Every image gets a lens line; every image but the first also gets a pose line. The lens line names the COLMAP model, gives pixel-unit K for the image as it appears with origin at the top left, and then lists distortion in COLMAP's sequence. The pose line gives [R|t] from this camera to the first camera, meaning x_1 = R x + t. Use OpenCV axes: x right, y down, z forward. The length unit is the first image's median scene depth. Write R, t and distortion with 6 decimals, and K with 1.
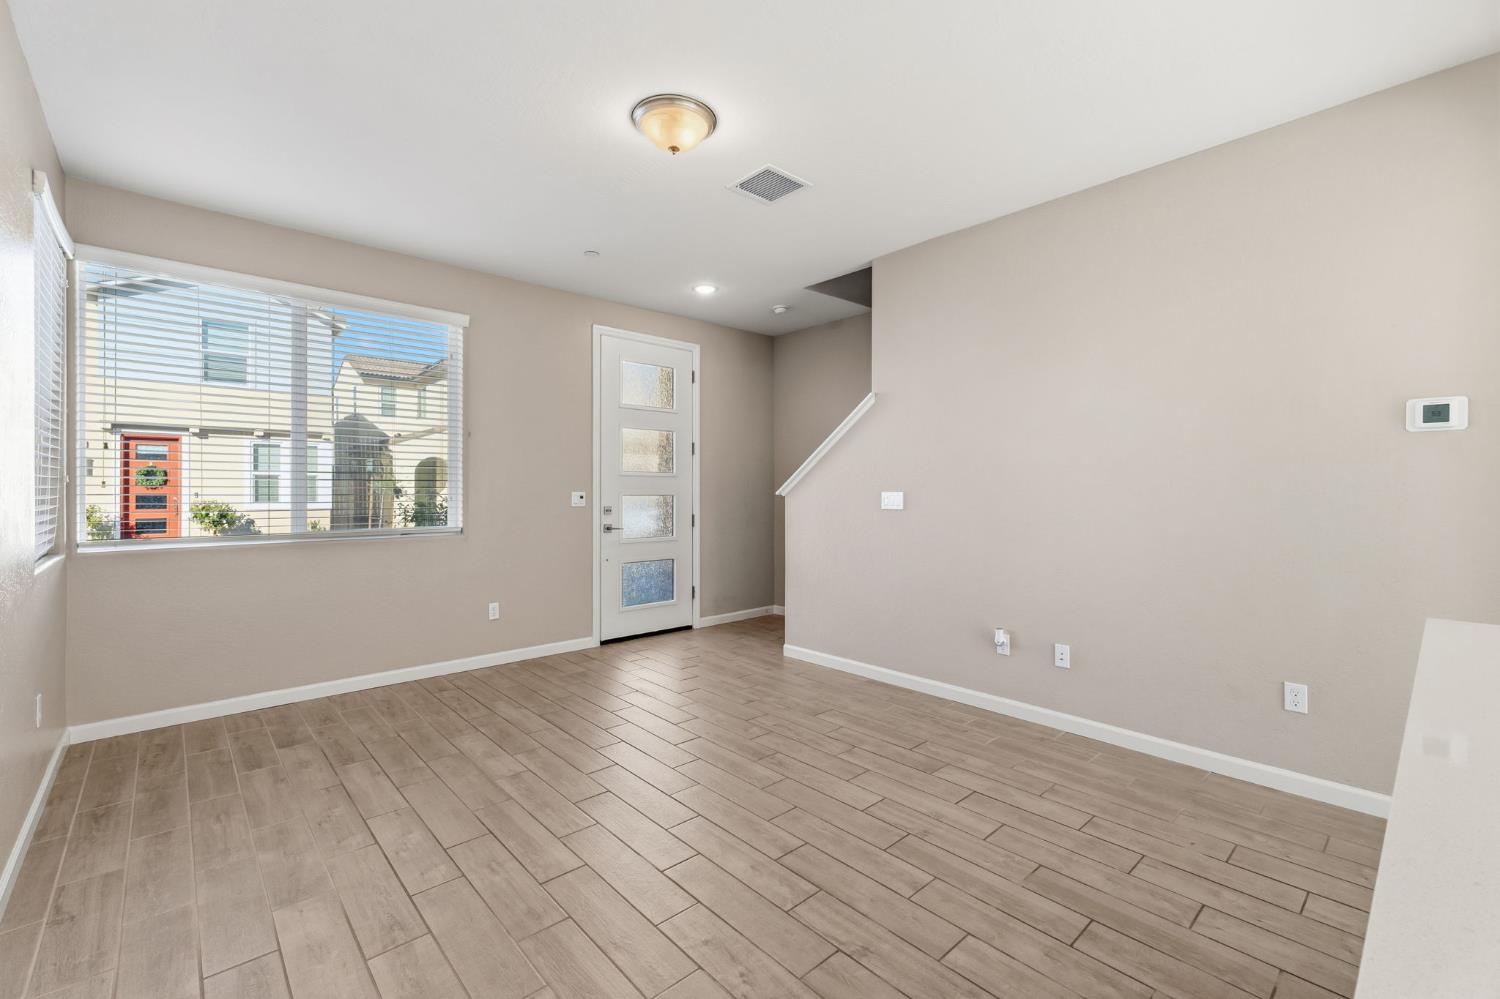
lens RADIAL K [[636.6, 0, 740.9], [0, 636.6, 496.5], [0, 0, 1]] dist [0.008171, 0.000033]
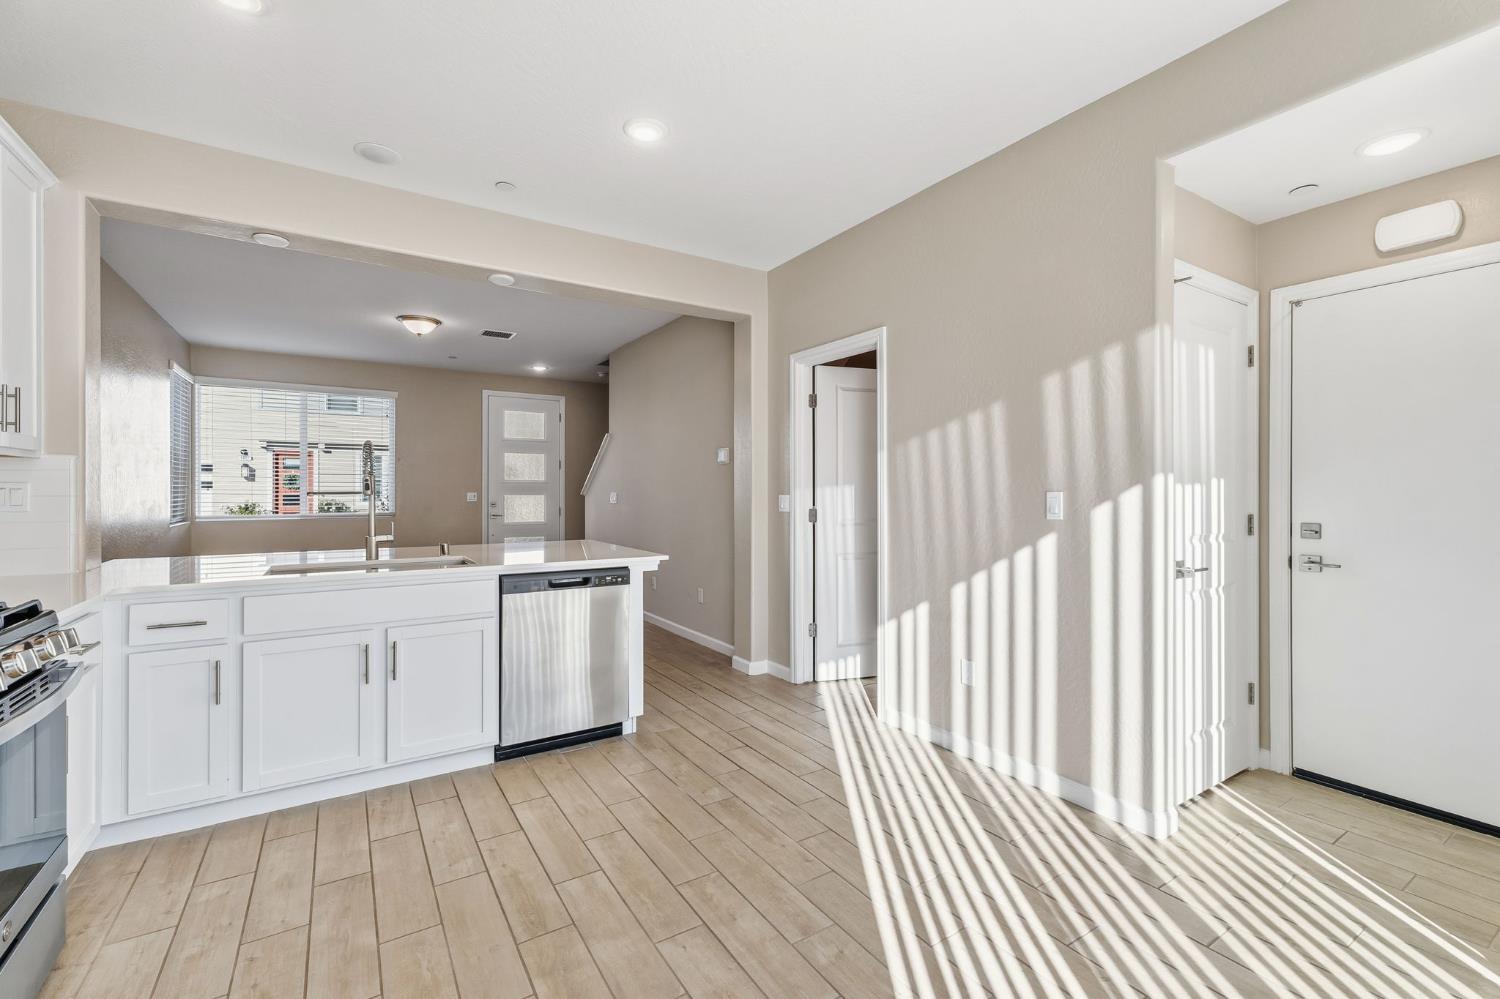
lens RADIAL K [[636.6, 0, 741.8], [0, 636.6, 488.2], [0, 0, 1]] dist [0.008171, 0.000033]
pose [[0.986026, -0.000210, -0.166593, 1.076009], [-0.002645, 0.999853, -0.016915, 0.010777], [0.166572, 0.017119, 0.985881, -0.765712]]
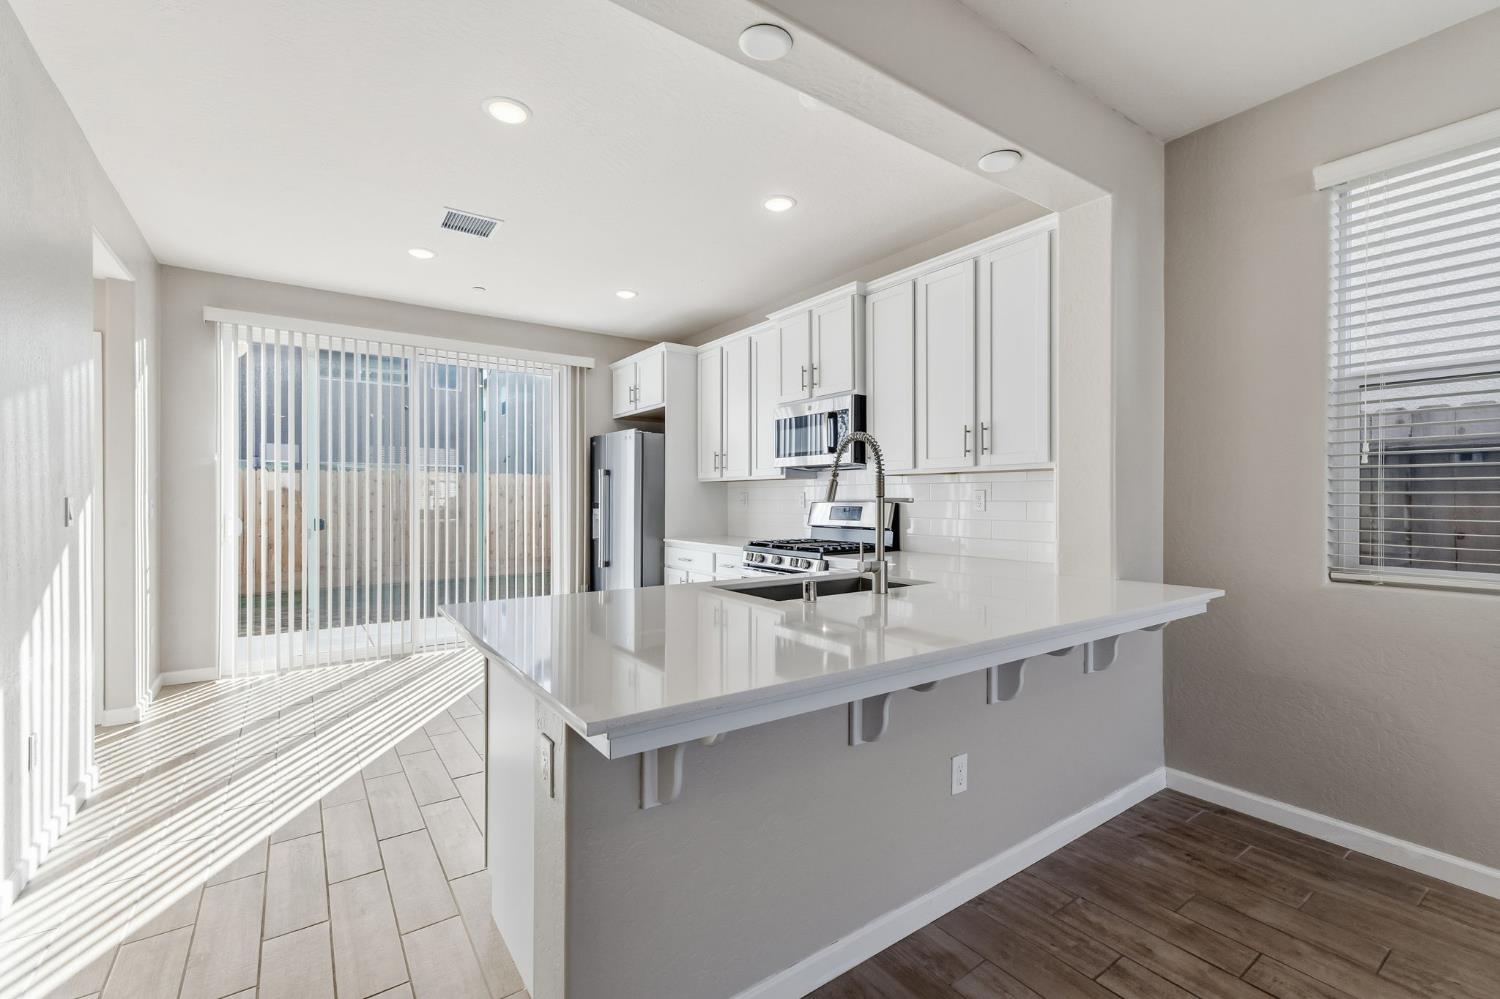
lens RADIAL K [[636.6, 0, 749.3], [0, 636.6, 494.7], [0, 0, 1]] dist [0.008171, 0.000033]
pose [[-0.993971, 0.001619, 0.109633, 0.435045], [0.002617, 0.999956, 0.008954, -0.014016], [-0.109613, 0.009187, -0.993932, 0.772490]]
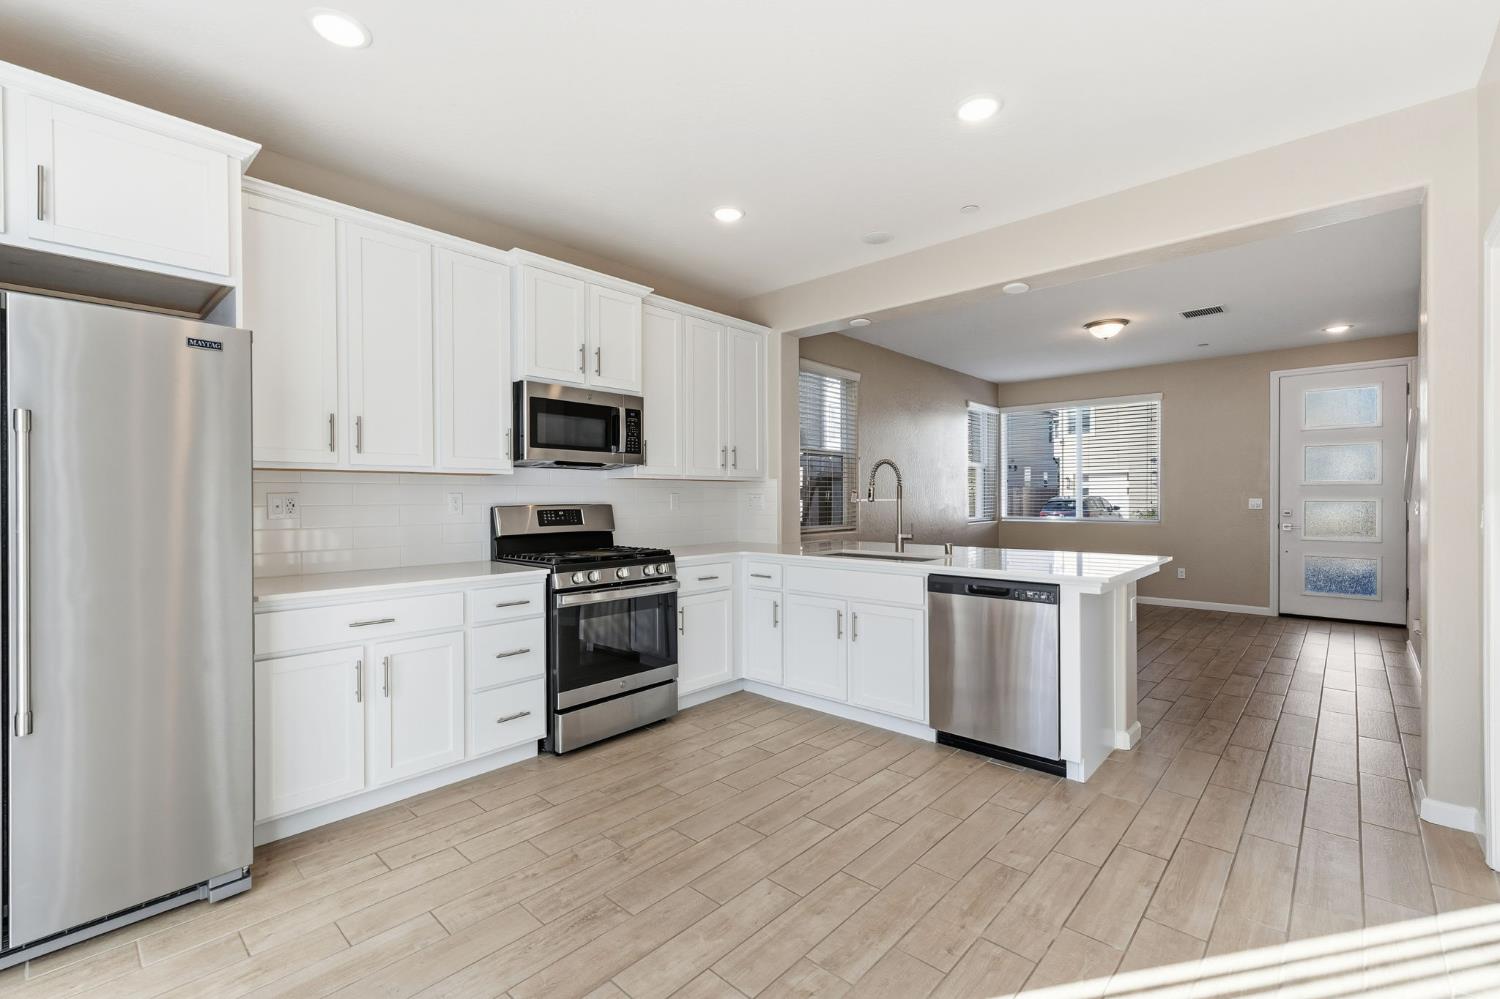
lens RADIAL K [[636.6, 0, 739.7], [0, 636.6, 497.7], [0, 0, 1]] dist [0.008171, 0.000033]
pose [[0.099856, -0.000683, -0.995002, 1.529421], [-0.008171, 0.999965, -0.001507, 0.004136], [0.994968, 0.008281, 0.099847, -0.354255]]
